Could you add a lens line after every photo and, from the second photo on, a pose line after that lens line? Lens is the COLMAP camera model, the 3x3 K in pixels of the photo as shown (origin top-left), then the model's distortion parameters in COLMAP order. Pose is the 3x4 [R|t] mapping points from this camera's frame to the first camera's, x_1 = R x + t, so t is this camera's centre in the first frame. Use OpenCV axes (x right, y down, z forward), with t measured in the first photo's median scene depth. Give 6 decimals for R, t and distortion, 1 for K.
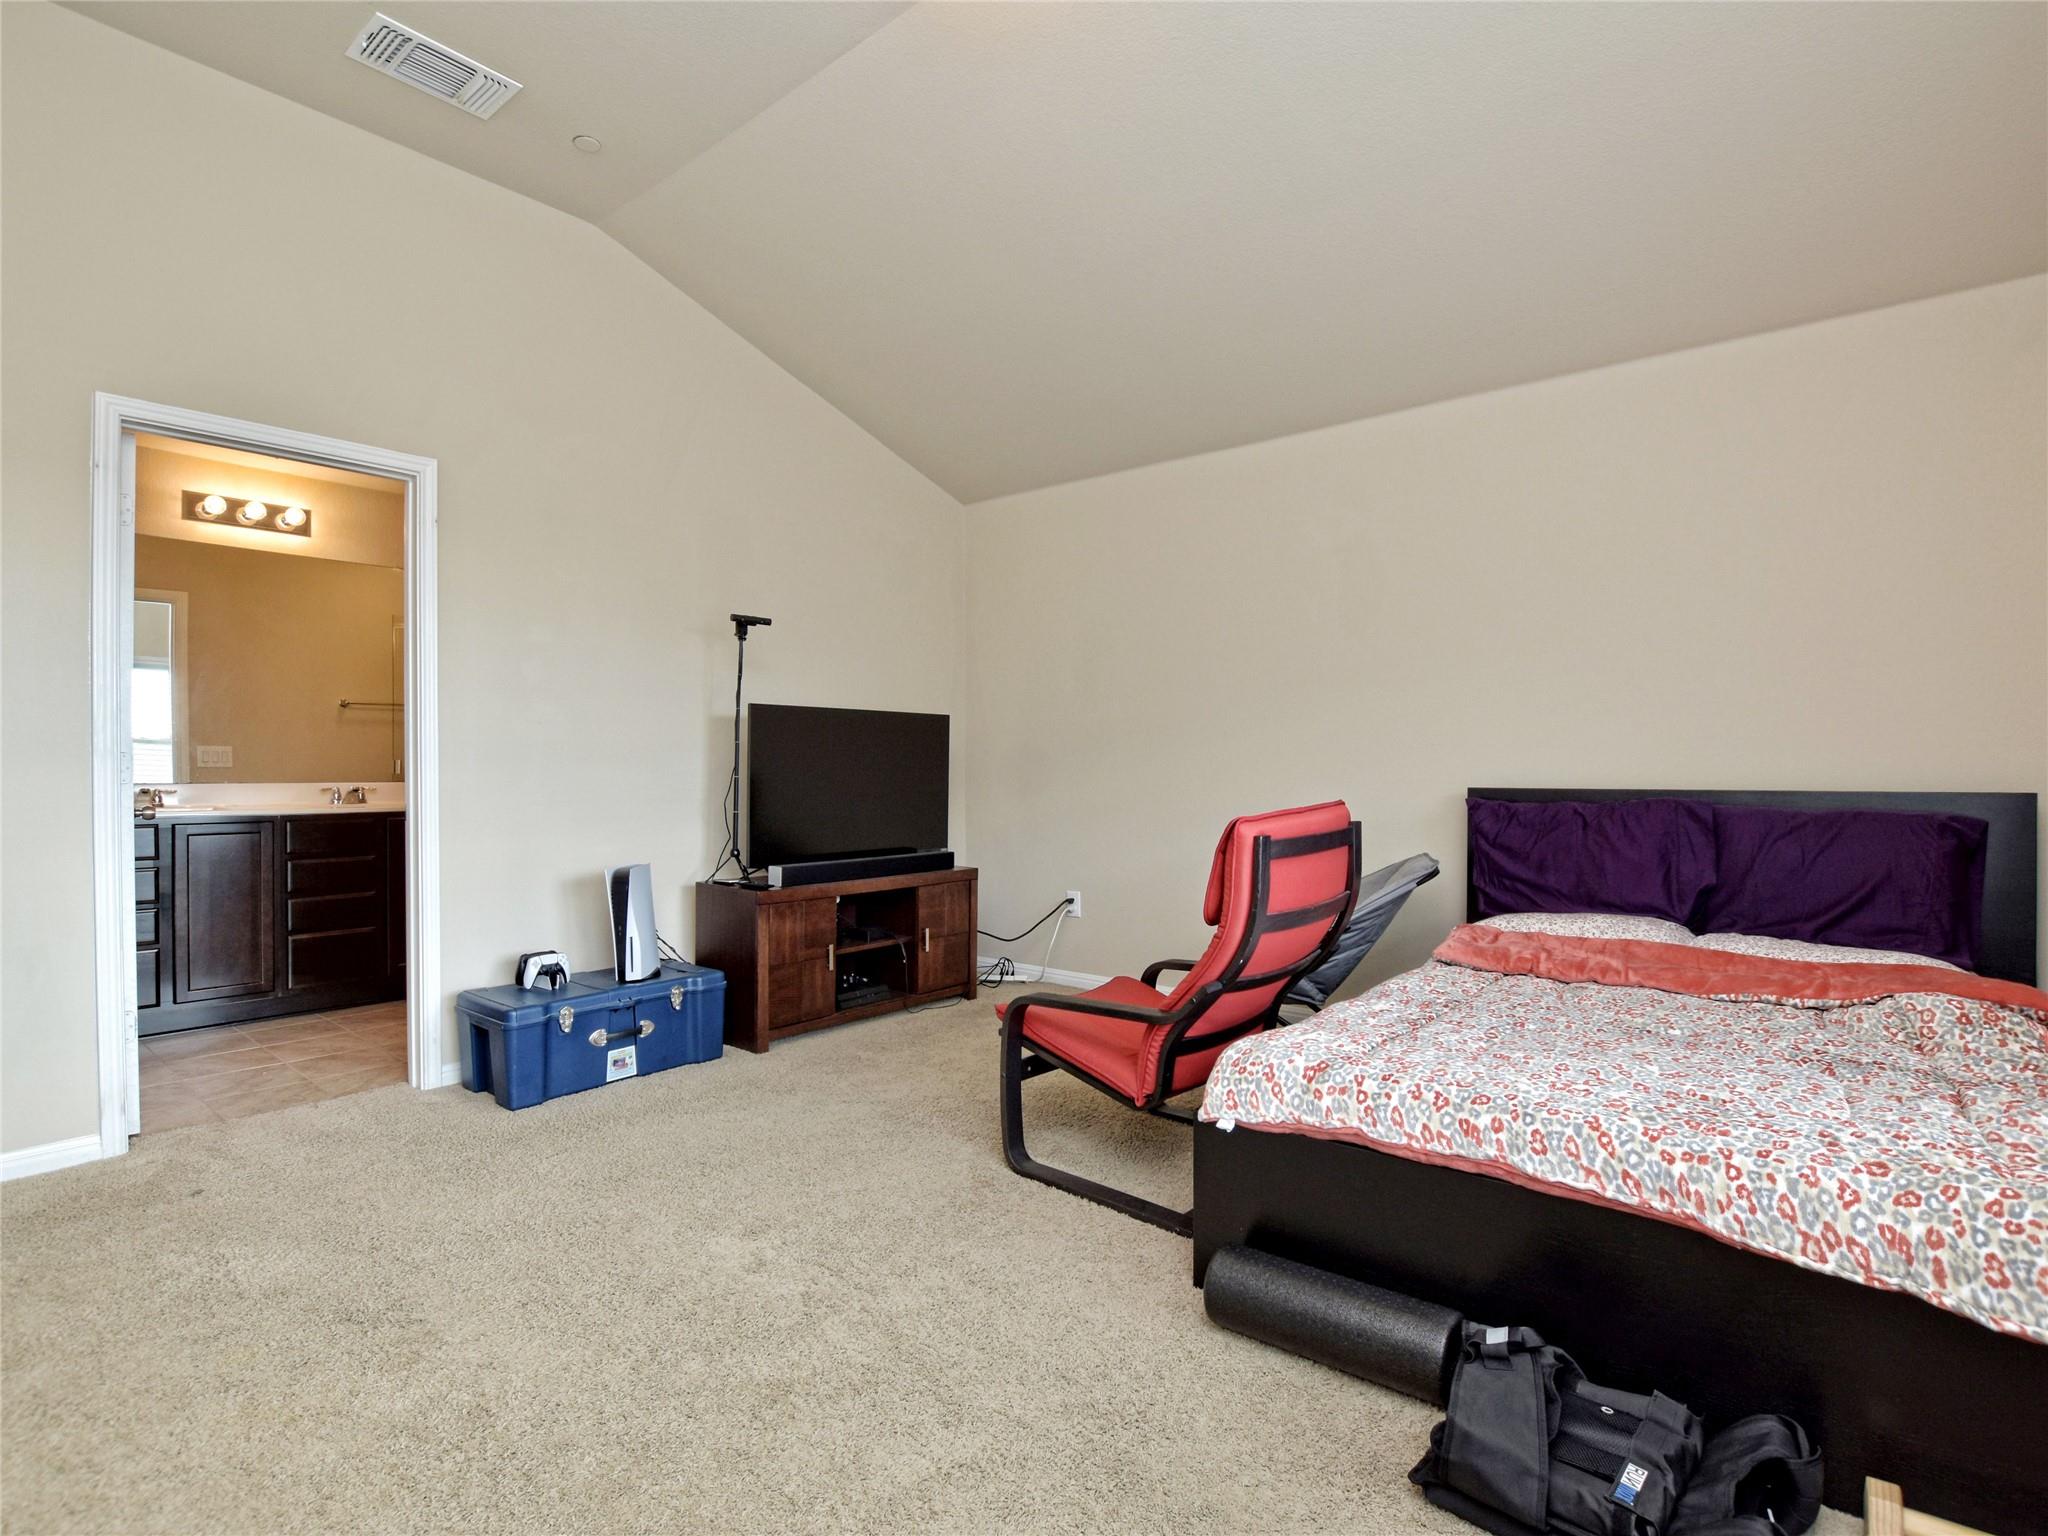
lens RADIAL K [[1011.5, 0, 1030.8], [0, 1011.5, 768.2], [0, 0, 1]] dist [-0.030374, 0.003059]
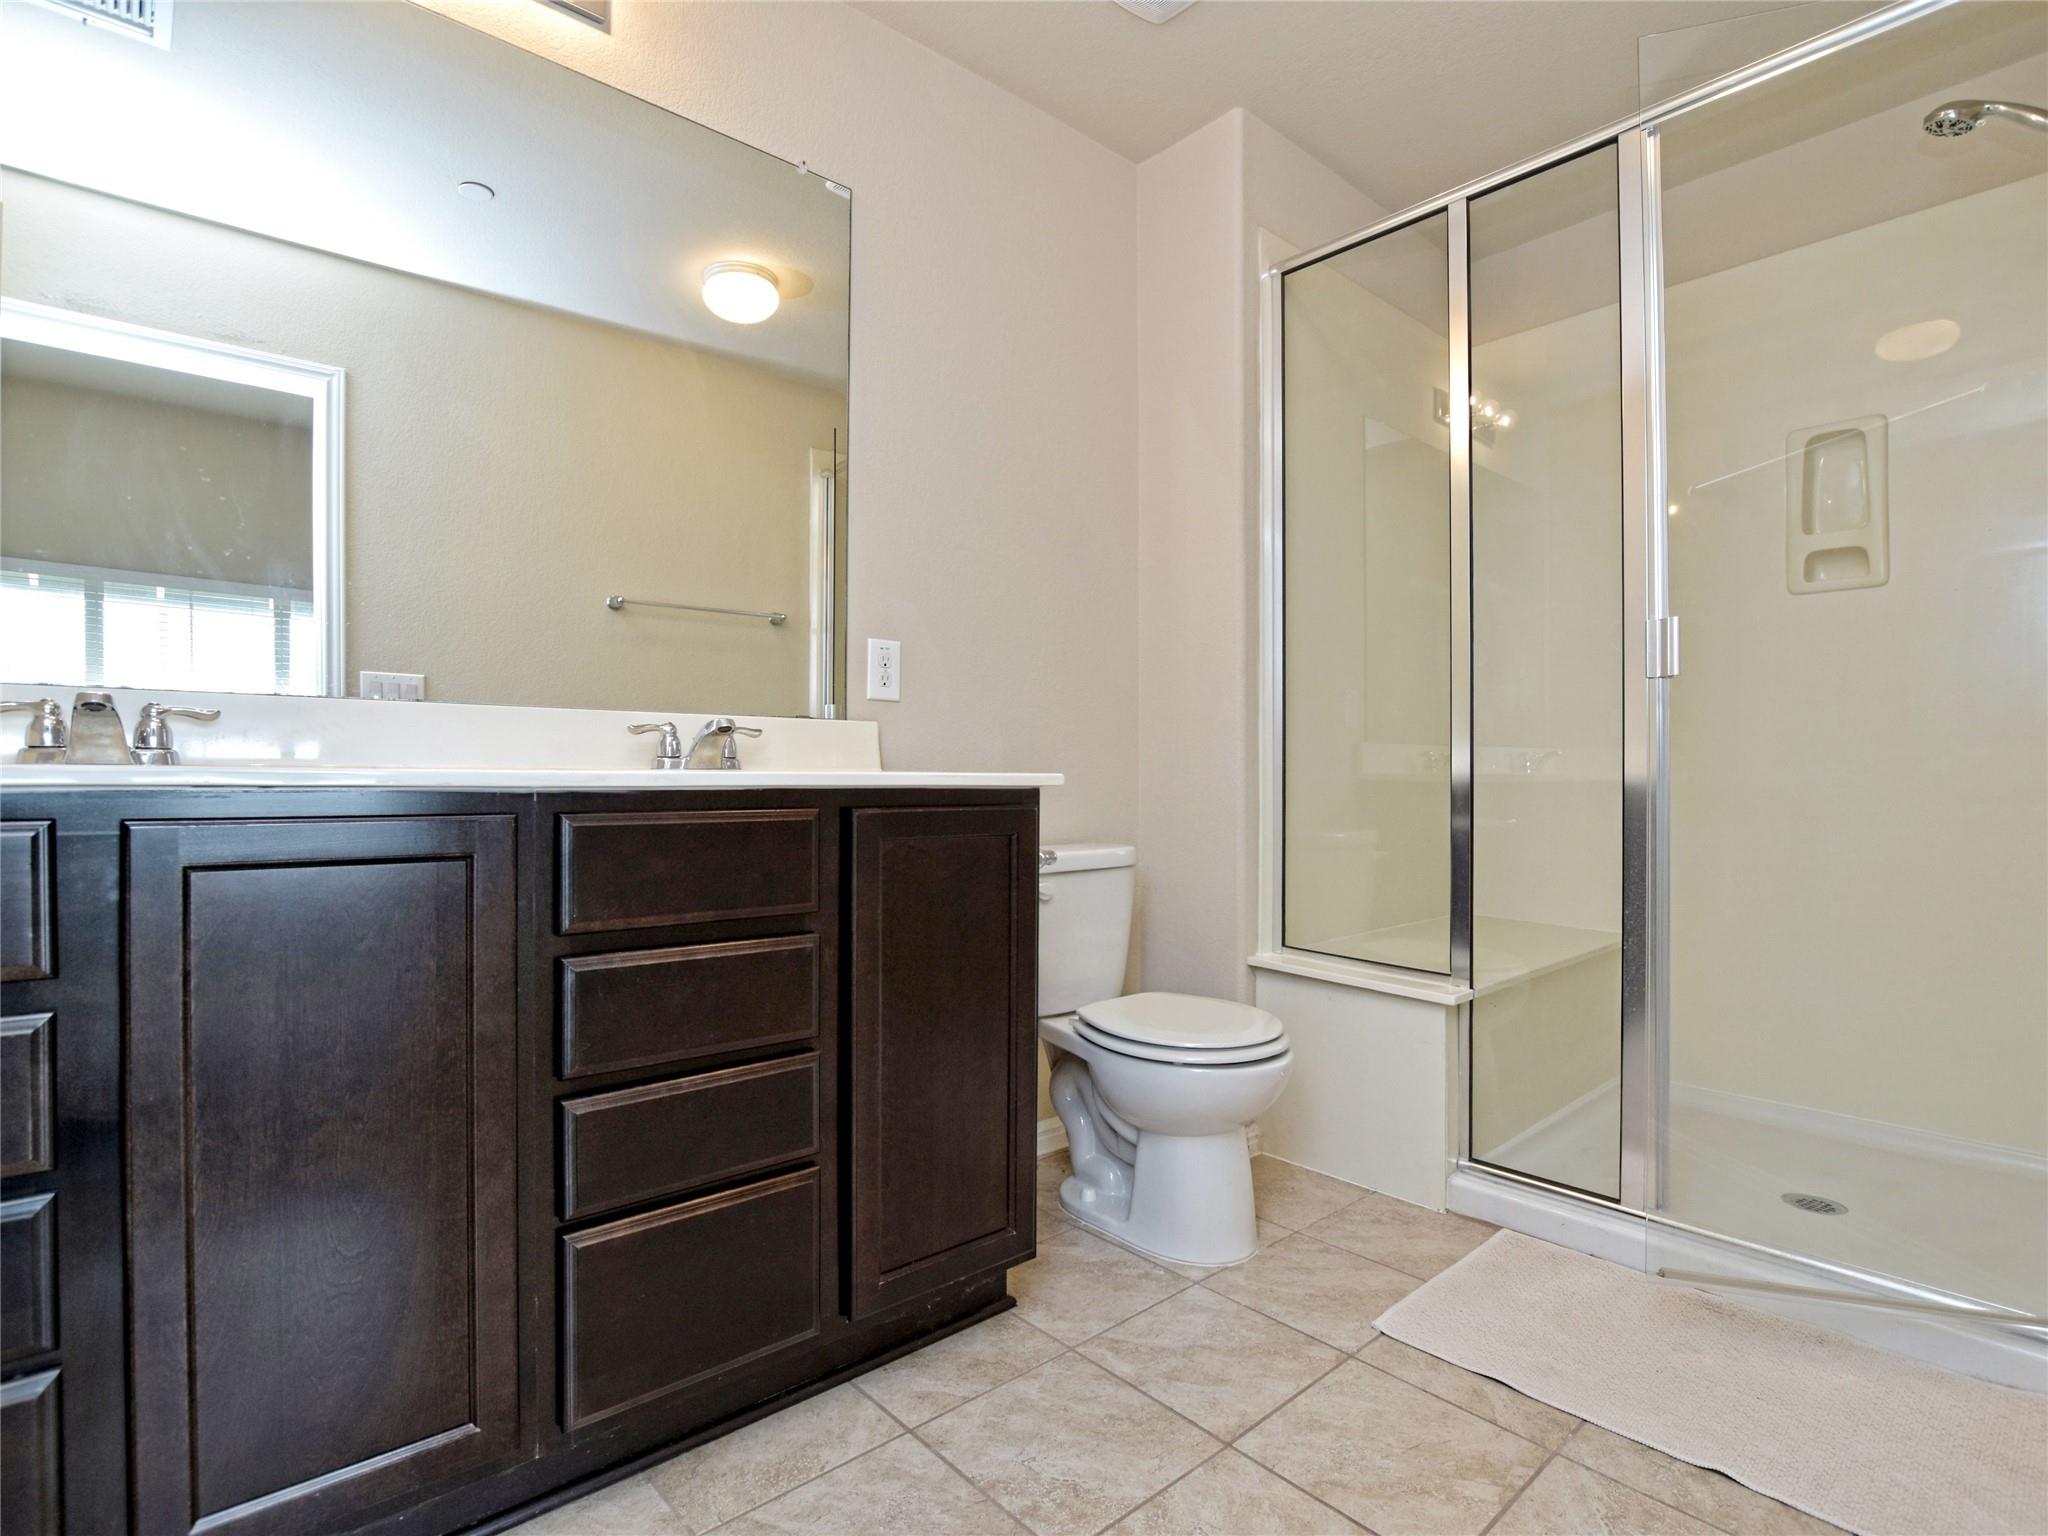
lens RADIAL K [[1011.5, 0, 1030.8], [0, 1011.5, 768.2], [0, 0, 1]] dist [-0.030374, 0.003059]
pose [[0.986627, 0.014784, -0.162323, -0.505217], [-0.012732, 0.999825, 0.013674, 0.029033], [0.162497, -0.011424, 0.986643, 0.655949]]
